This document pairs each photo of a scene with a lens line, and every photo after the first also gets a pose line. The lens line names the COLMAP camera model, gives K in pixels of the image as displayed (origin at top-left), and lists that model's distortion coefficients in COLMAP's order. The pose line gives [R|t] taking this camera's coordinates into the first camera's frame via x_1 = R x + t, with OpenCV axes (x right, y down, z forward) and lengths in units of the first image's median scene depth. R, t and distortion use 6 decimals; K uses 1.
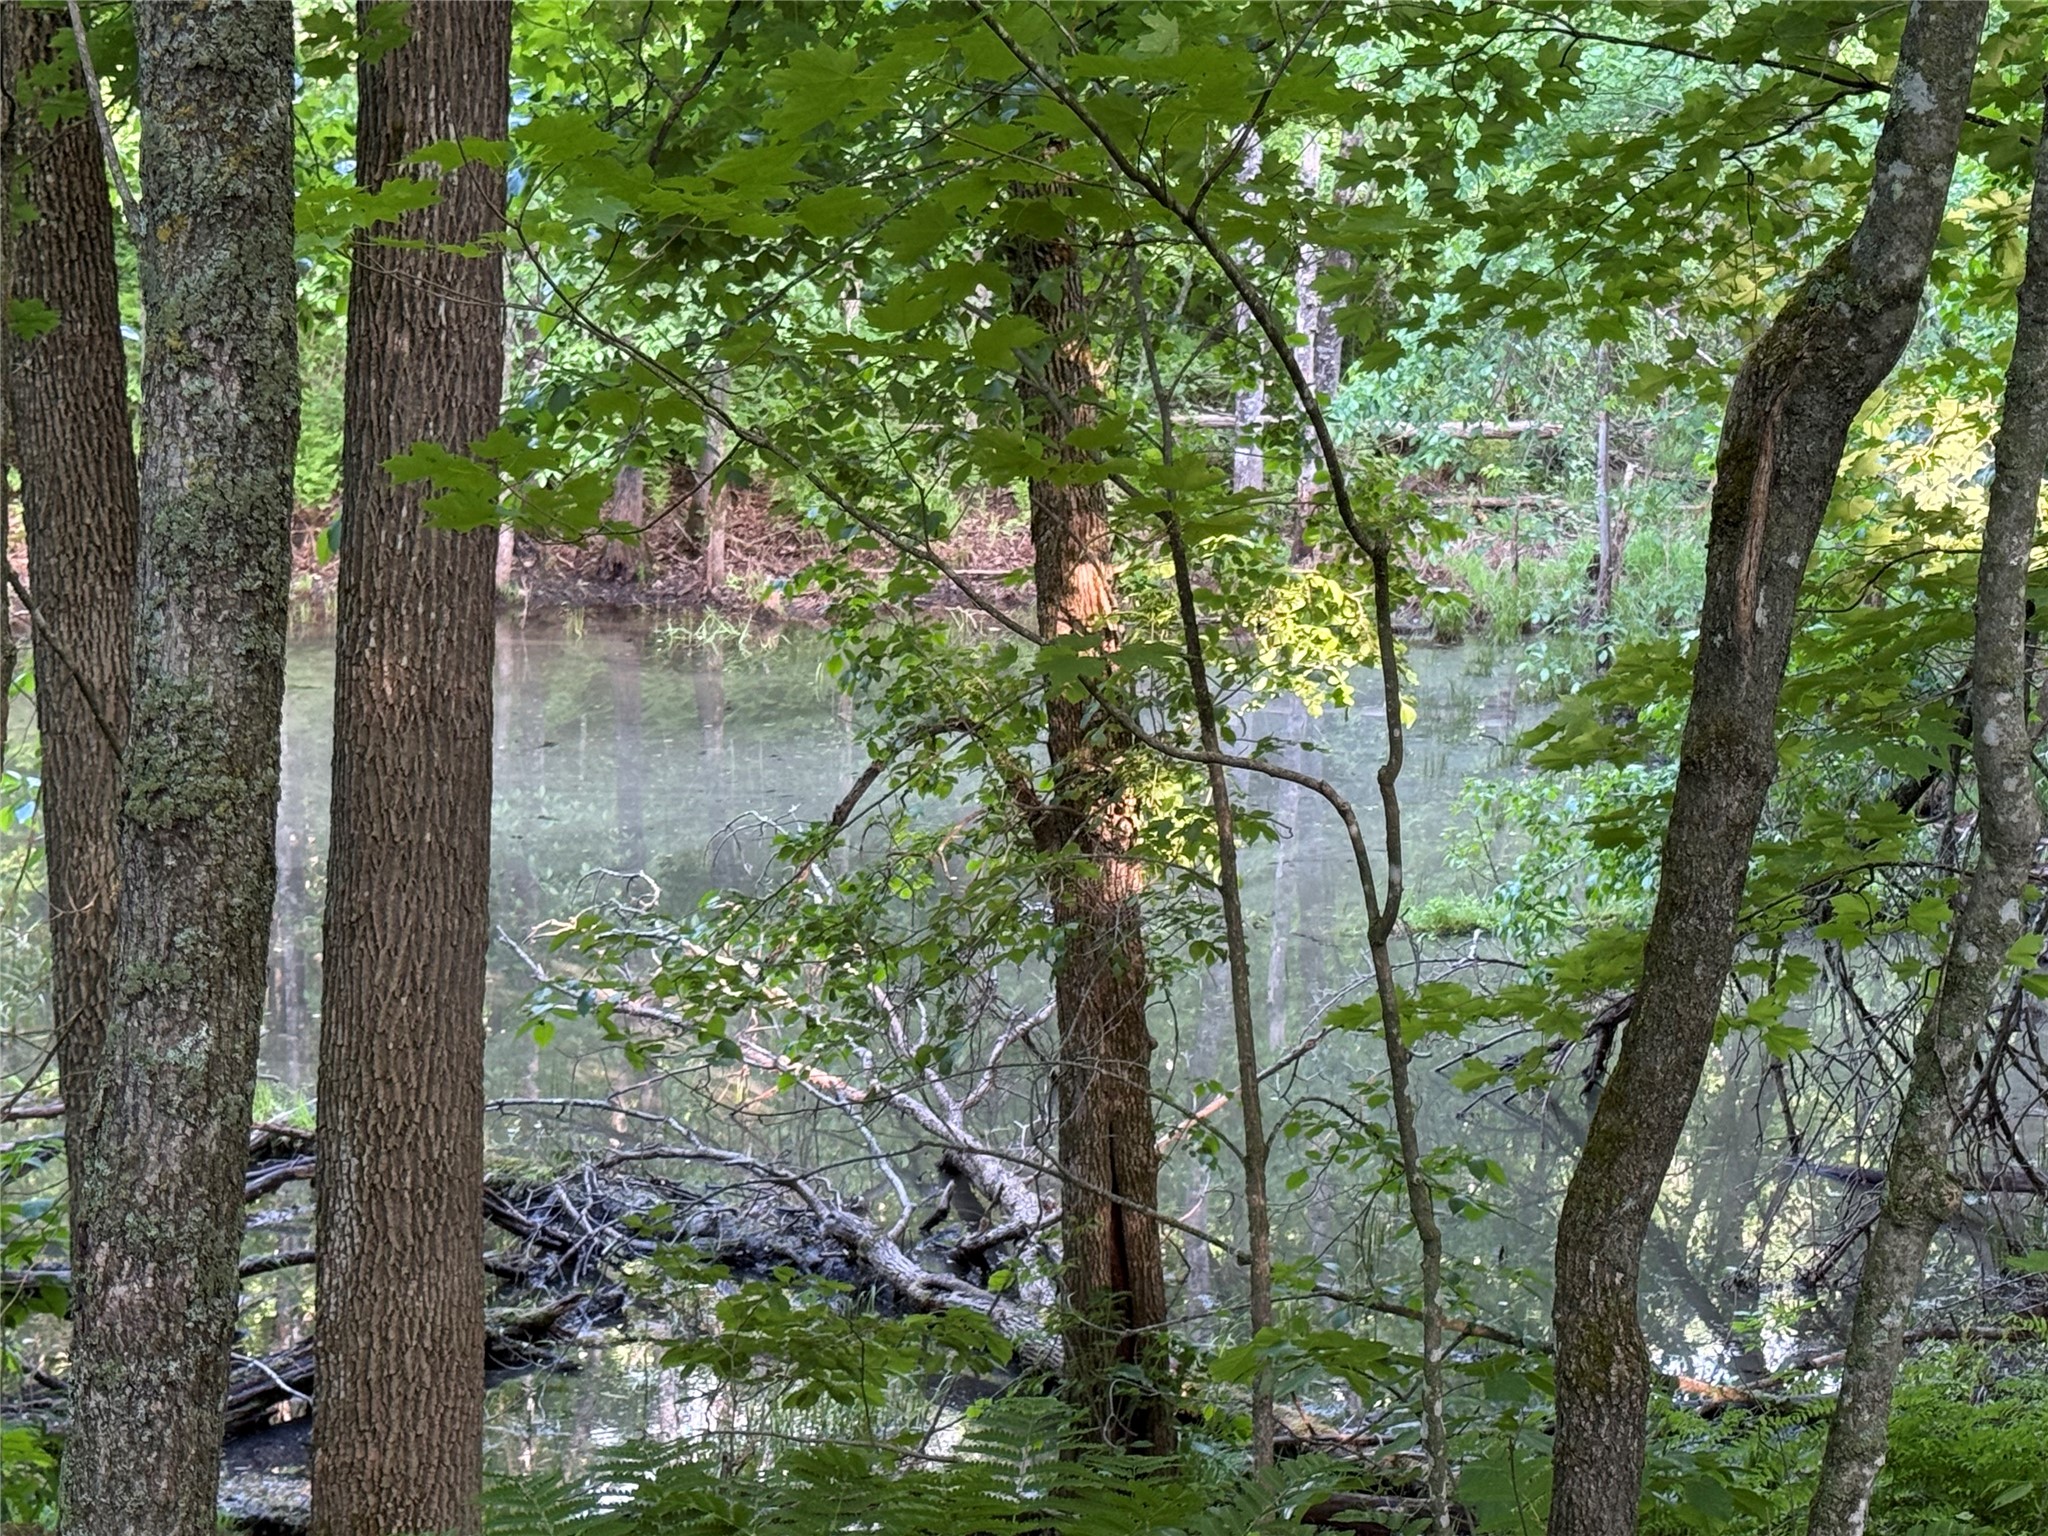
lens RADIAL K [[3884.9, 0, 1023.4], [0, 3884.9, 768.4], [0, 0, 1]] dist [-0.025348, 0.000000]
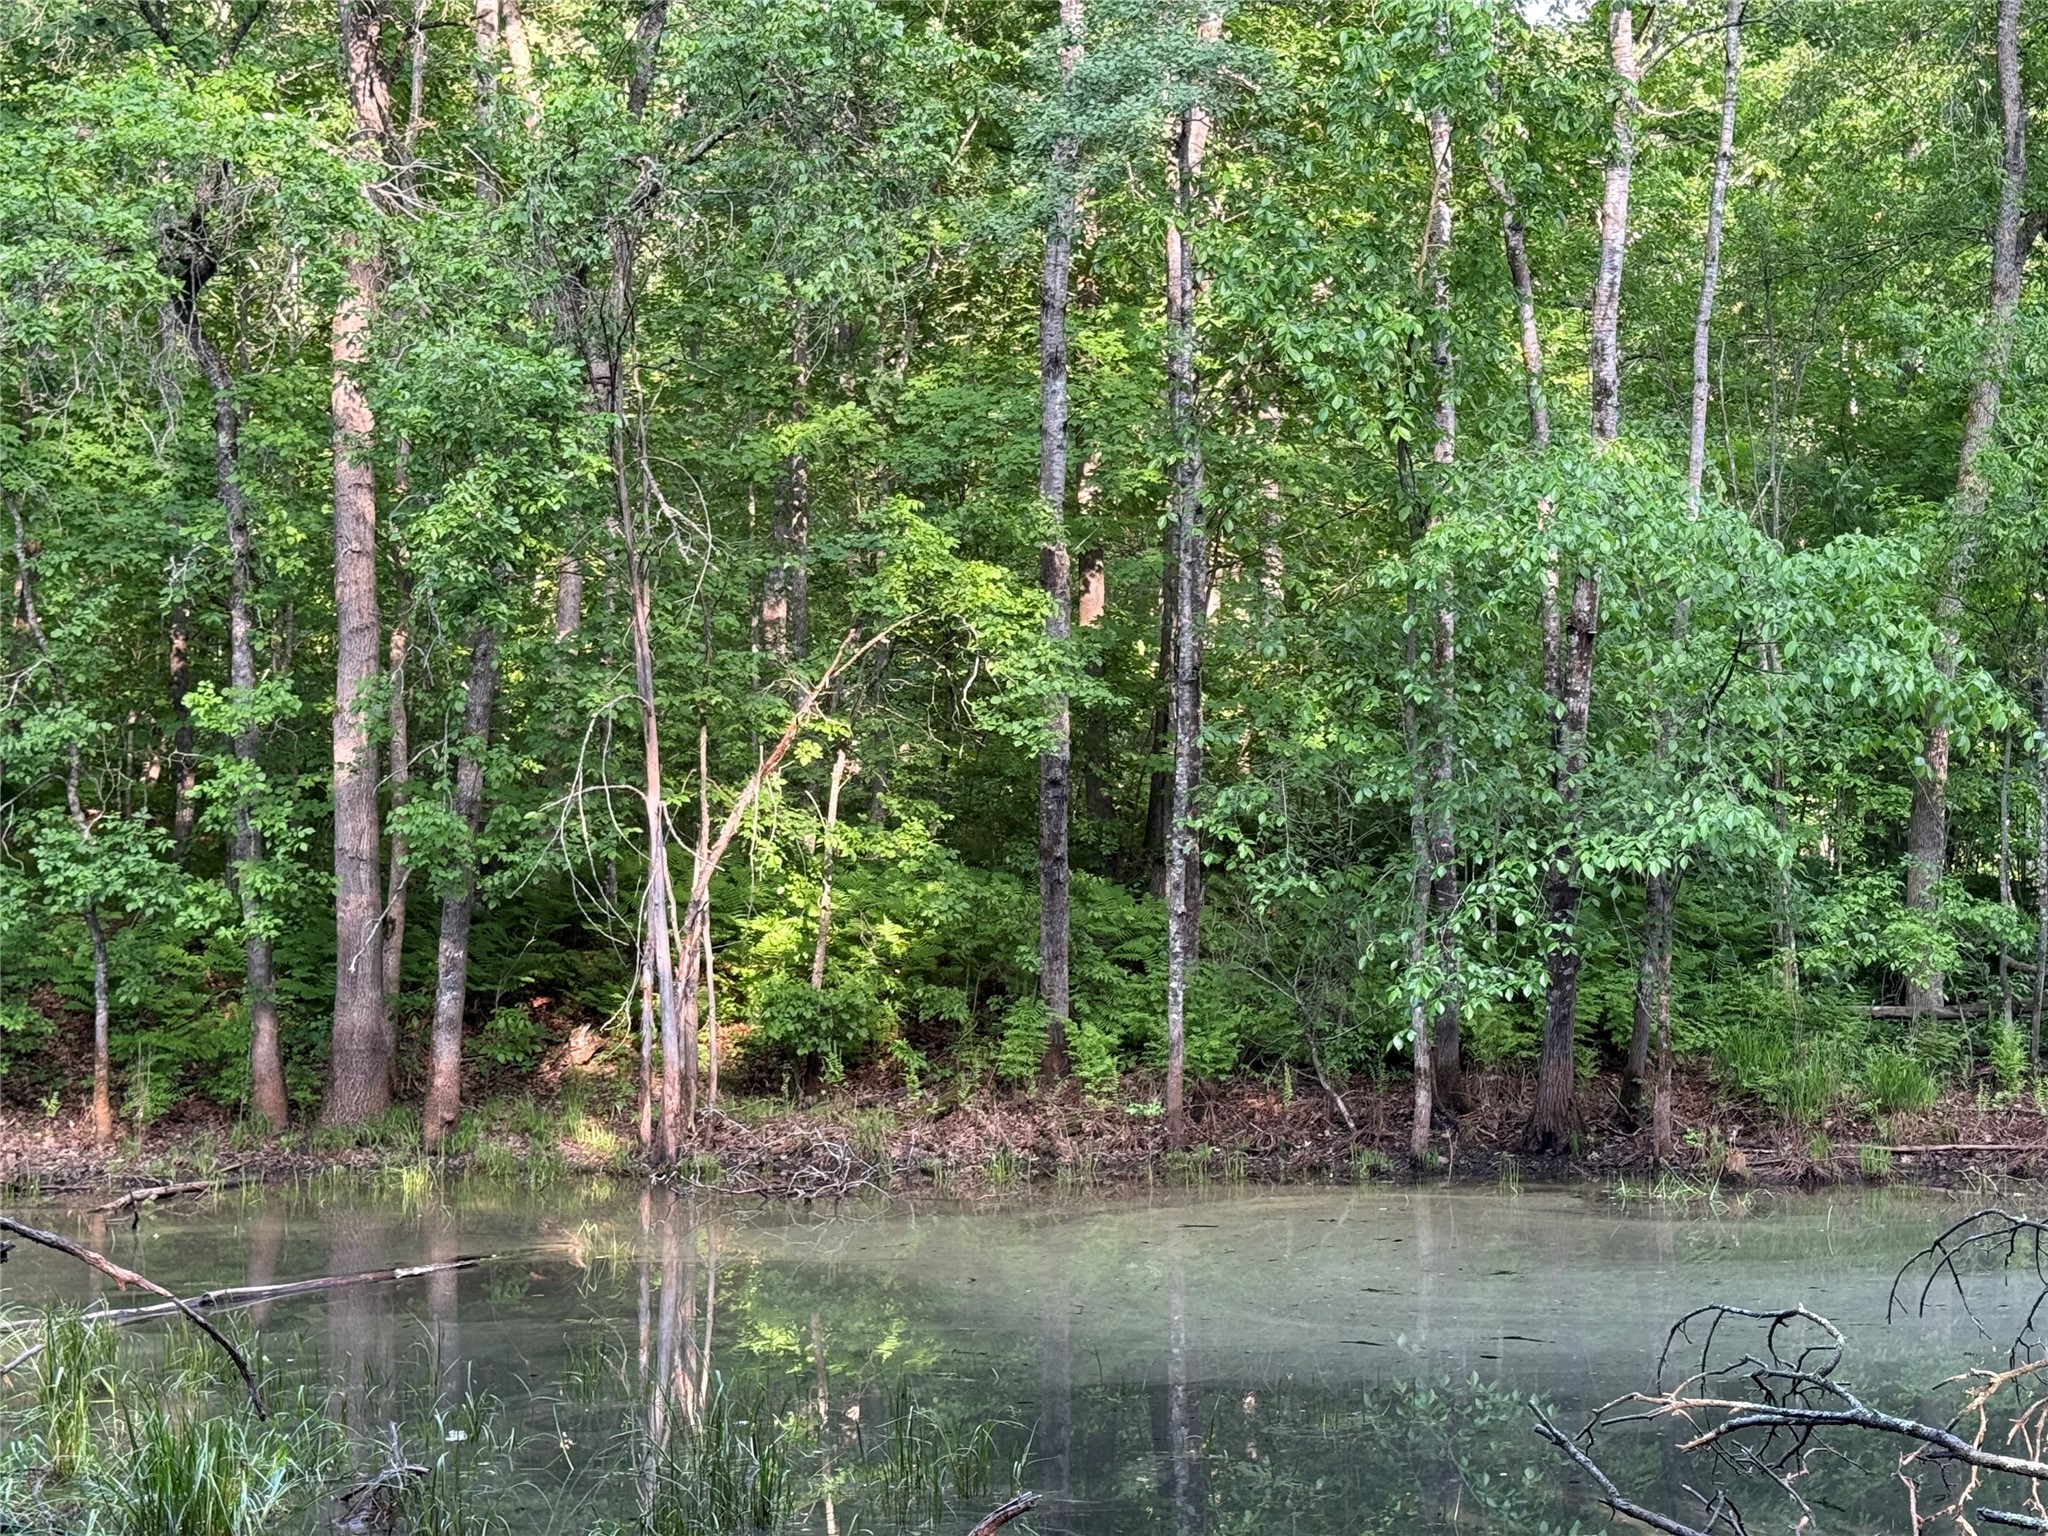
lens RADIAL K [[3025.4, 0, 1026.0], [0, 3025.4, 769.0], [0, 0, 1]] dist [0.125597, 0.000000]
pose [[0.969423, -0.038096, -0.242421, -0.047471], [-0.016796, 0.975260, -0.220424, 0.022203], [0.244820, 0.217755, 0.944799, 0.285997]]
